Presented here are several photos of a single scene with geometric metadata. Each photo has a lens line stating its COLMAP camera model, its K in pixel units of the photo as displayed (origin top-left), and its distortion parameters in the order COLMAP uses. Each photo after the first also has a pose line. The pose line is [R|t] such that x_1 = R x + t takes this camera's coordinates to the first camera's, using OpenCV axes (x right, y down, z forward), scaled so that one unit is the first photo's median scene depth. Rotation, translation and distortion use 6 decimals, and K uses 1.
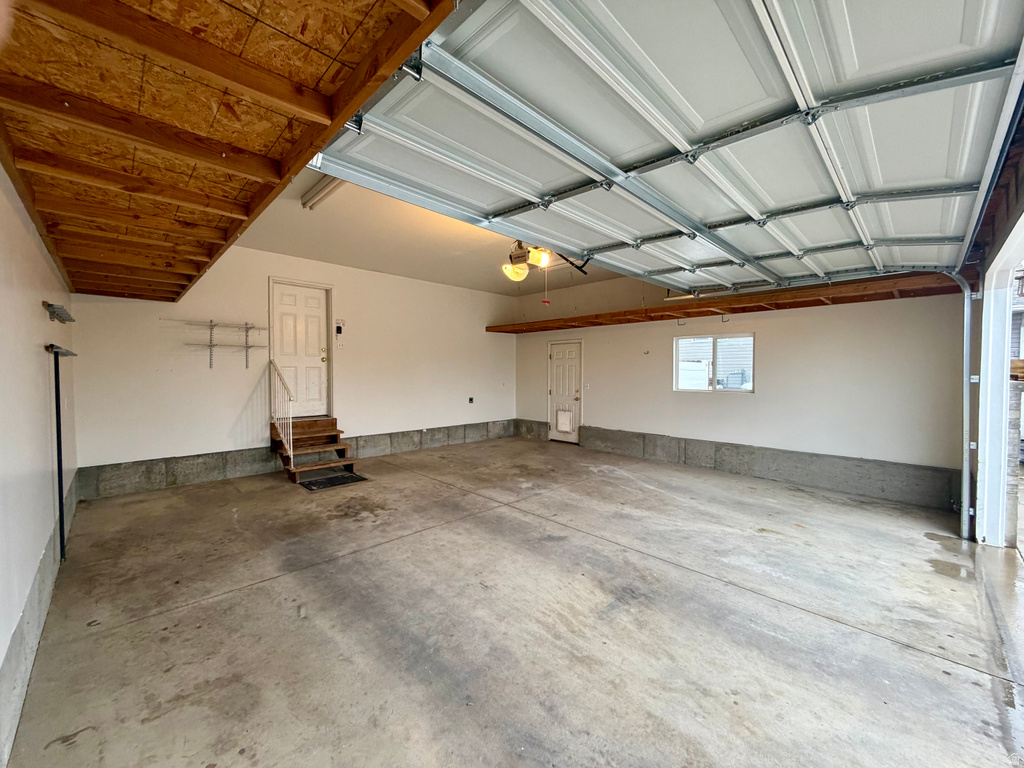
lens RADIAL K [[407.7, 0, 512.2], [0, 407.7, 382.5], [0, 0, 1]] dist [-0.002403, 0.000581]
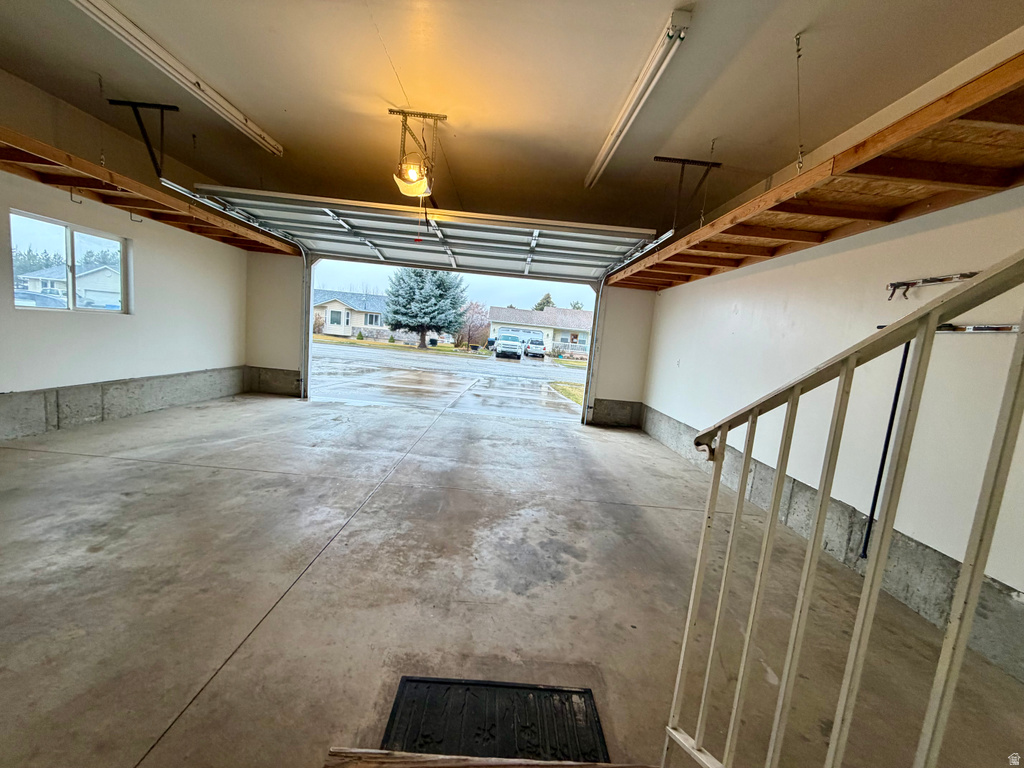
lens RADIAL K [[407.7, 0, 512.9], [0, 407.7, 384.0], [0, 0, 1]] dist [-0.002403, 0.000581]
pose [[-0.717458, -0.153151, 0.679557, -0.634268], [-0.080082, 0.987199, 0.137935, -0.010198], [-0.691983, 0.044542, -0.720538, 1.269376]]
